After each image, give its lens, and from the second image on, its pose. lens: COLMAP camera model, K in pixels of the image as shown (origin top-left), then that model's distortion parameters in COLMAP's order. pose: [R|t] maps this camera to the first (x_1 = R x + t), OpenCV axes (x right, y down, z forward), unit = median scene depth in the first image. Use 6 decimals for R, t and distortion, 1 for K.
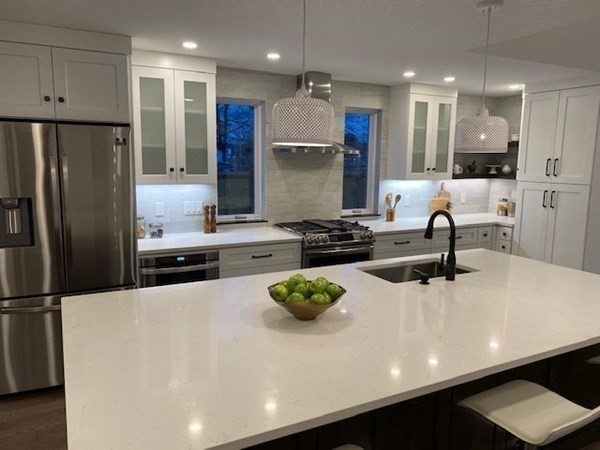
lens RADIAL K [[463.4, 0, 299.1], [0, 463.4, 225.5], [0, 0, 1]] dist [0.094440, -0.002345]
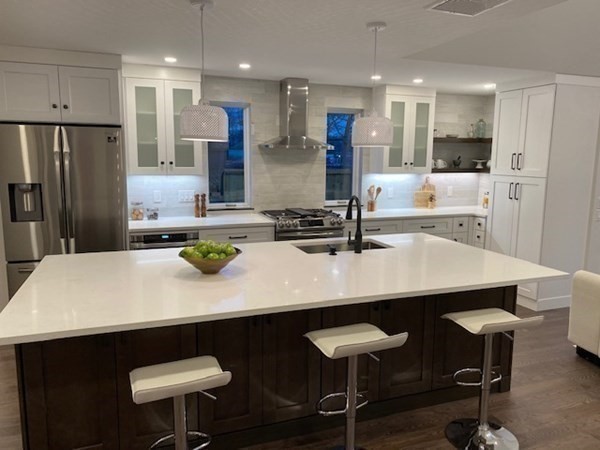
lens RADIAL K [[463.4, 0, 301.0], [0, 463.4, 224.9], [0, 0, 1]] dist [0.094440, -0.002345]
pose [[0.991265, 0.015108, -0.131013, 0.205692], [-0.015008, 0.999886, 0.001748, 0.027410], [0.131025, 0.000233, 0.991379, -0.122337]]
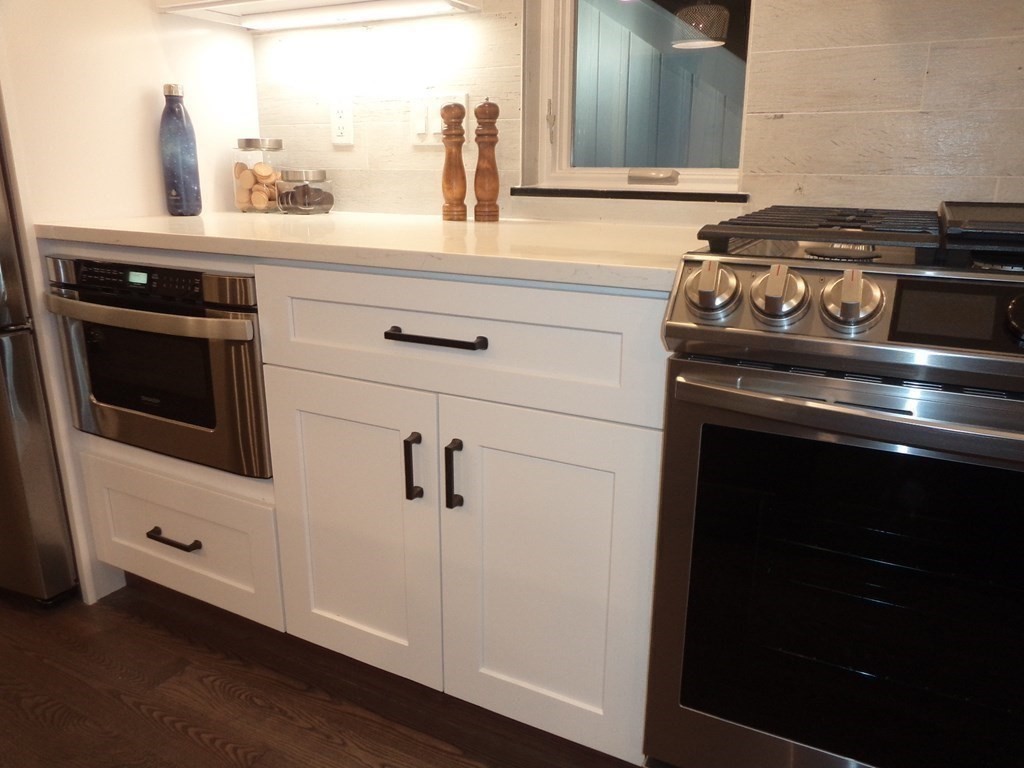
lens RADIAL K [[770.3, 0, 520.0], [0, 770.3, 381.7], [0, 0, 1]] dist [-0.044982, 0.043048]
pose [[0.560361, 0.214891, -0.799886, 0.164517], [-0.123048, 0.976638, 0.176175, 0.022672], [0.819057, -0.000297, 0.573712, 0.761432]]
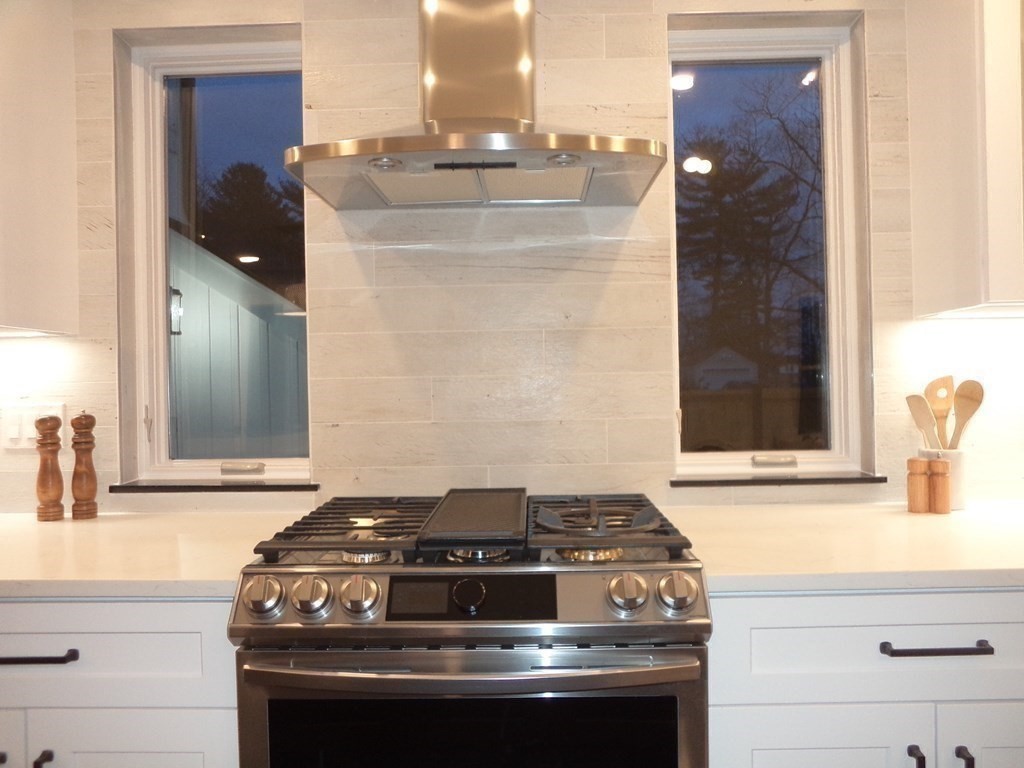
lens RADIAL K [[770.3, 0, 519.6], [0, 770.3, 380.5], [0, 0, 1]] dist [-0.044982, 0.043048]
pose [[0.867503, -0.029558, -0.496554, 0.242818], [-0.044118, 0.989727, -0.135990, -0.015095], [0.495472, 0.139878, 0.857287, 0.720419]]
